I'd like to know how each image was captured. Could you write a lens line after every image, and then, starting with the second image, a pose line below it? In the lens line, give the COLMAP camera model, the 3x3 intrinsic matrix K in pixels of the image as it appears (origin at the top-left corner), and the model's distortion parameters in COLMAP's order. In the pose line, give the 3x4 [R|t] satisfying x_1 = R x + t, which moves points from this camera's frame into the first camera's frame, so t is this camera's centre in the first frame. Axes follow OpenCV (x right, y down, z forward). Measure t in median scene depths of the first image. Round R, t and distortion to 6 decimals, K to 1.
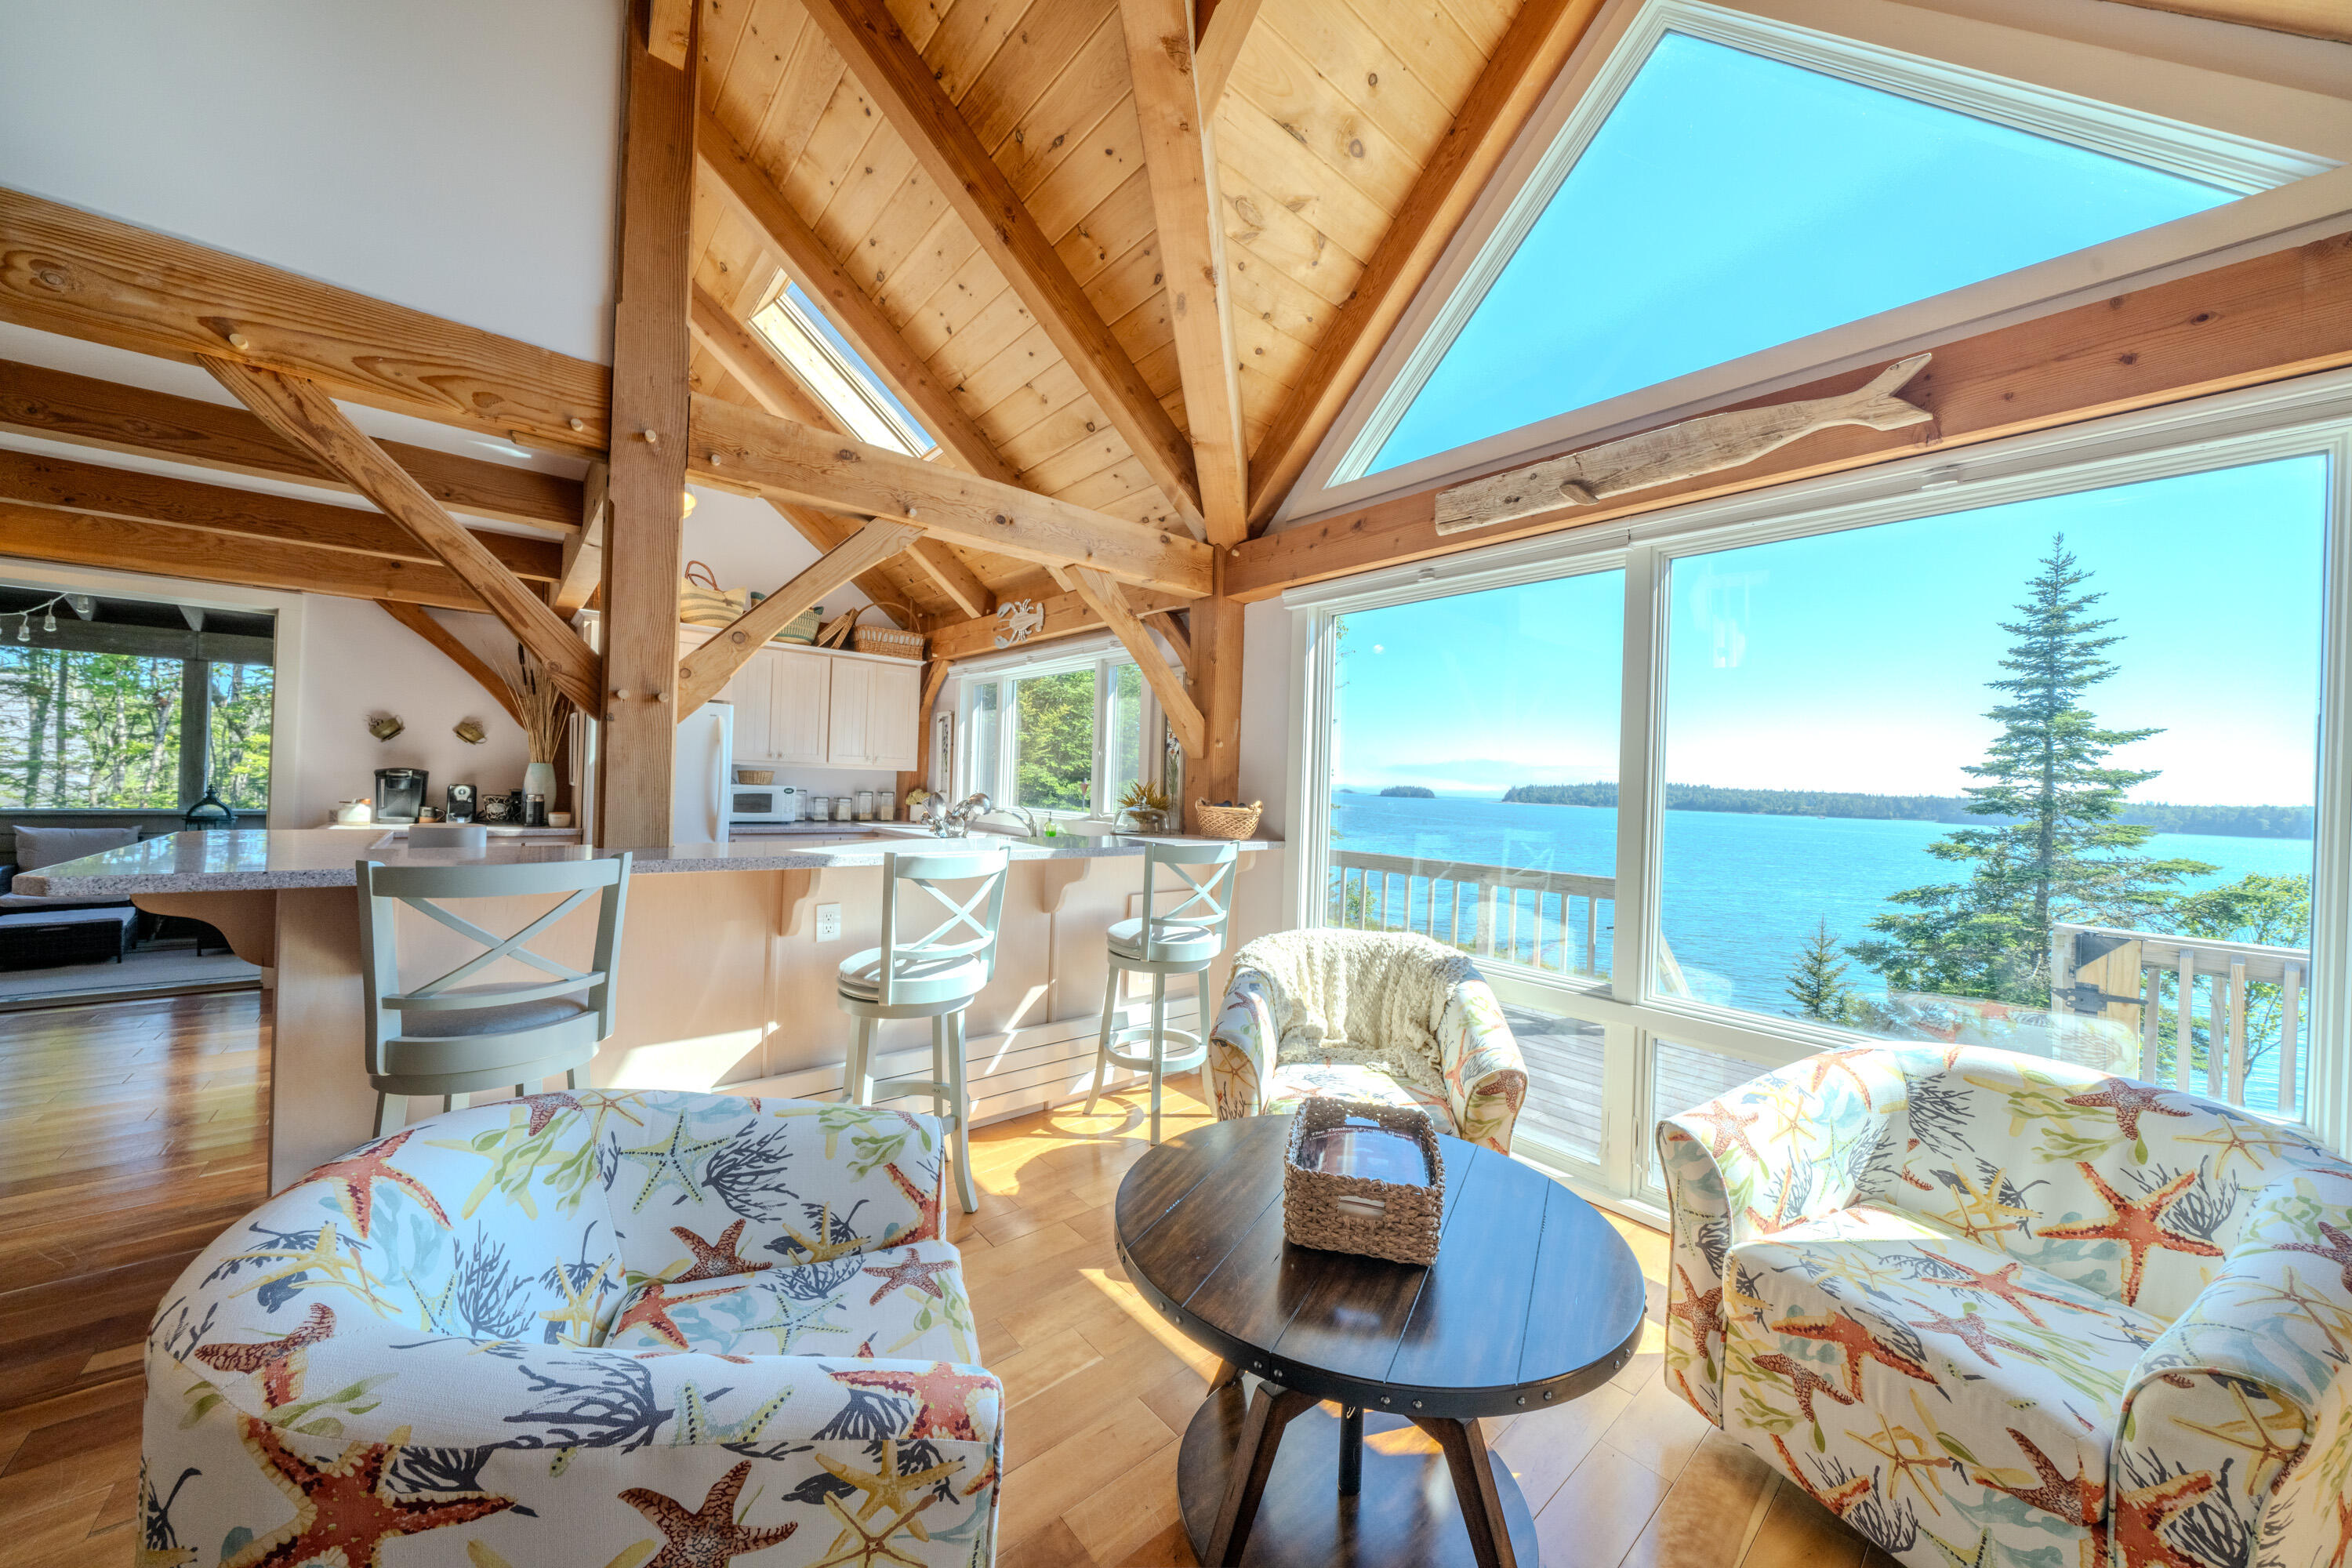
lens RADIAL K [[802.6, 0, 1167.1], [0, 802.6, 781.2], [0, 0, 1]] dist [-0.003995, -0.000192]
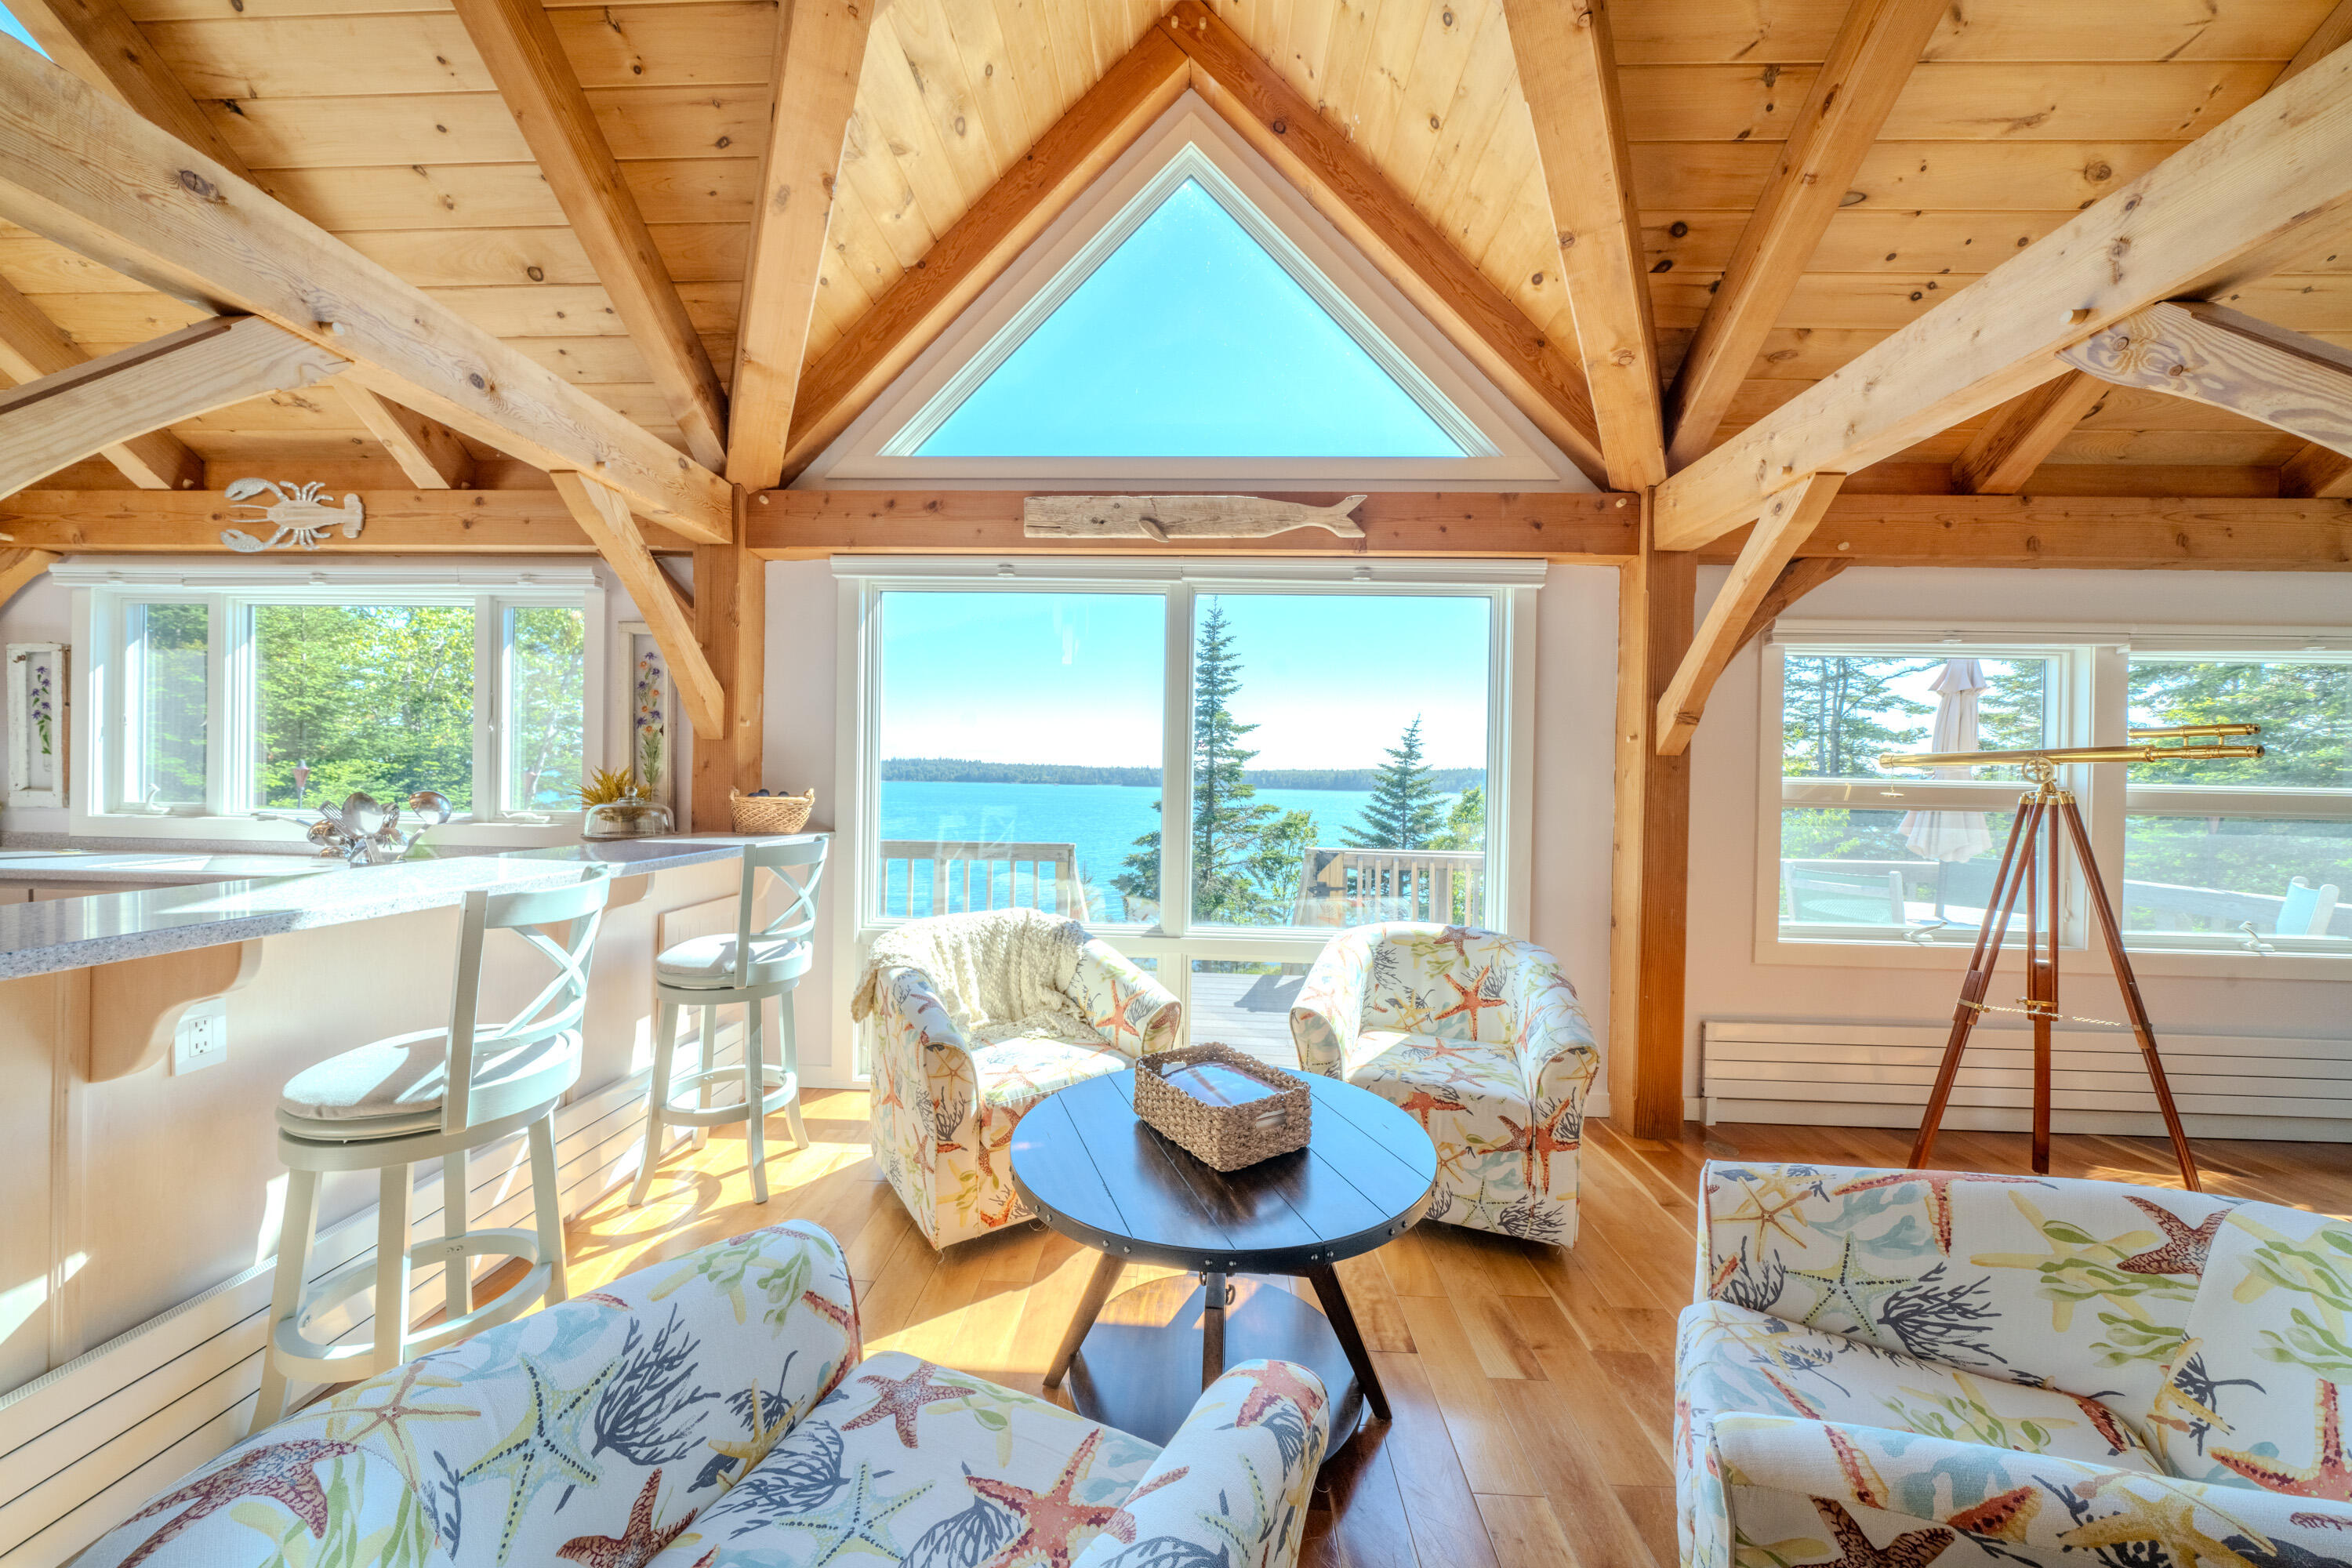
lens RADIAL K [[802.6, 0, 1166.4], [0, 802.6, 781.0], [0, 0, 1]] dist [-0.003995, -0.000192]
pose [[0.679510, -0.026361, 0.733193, -0.338807], [0.004915, 0.999495, 0.031381, -0.012328], [-0.733650, -0.017720, 0.679296, 0.129941]]
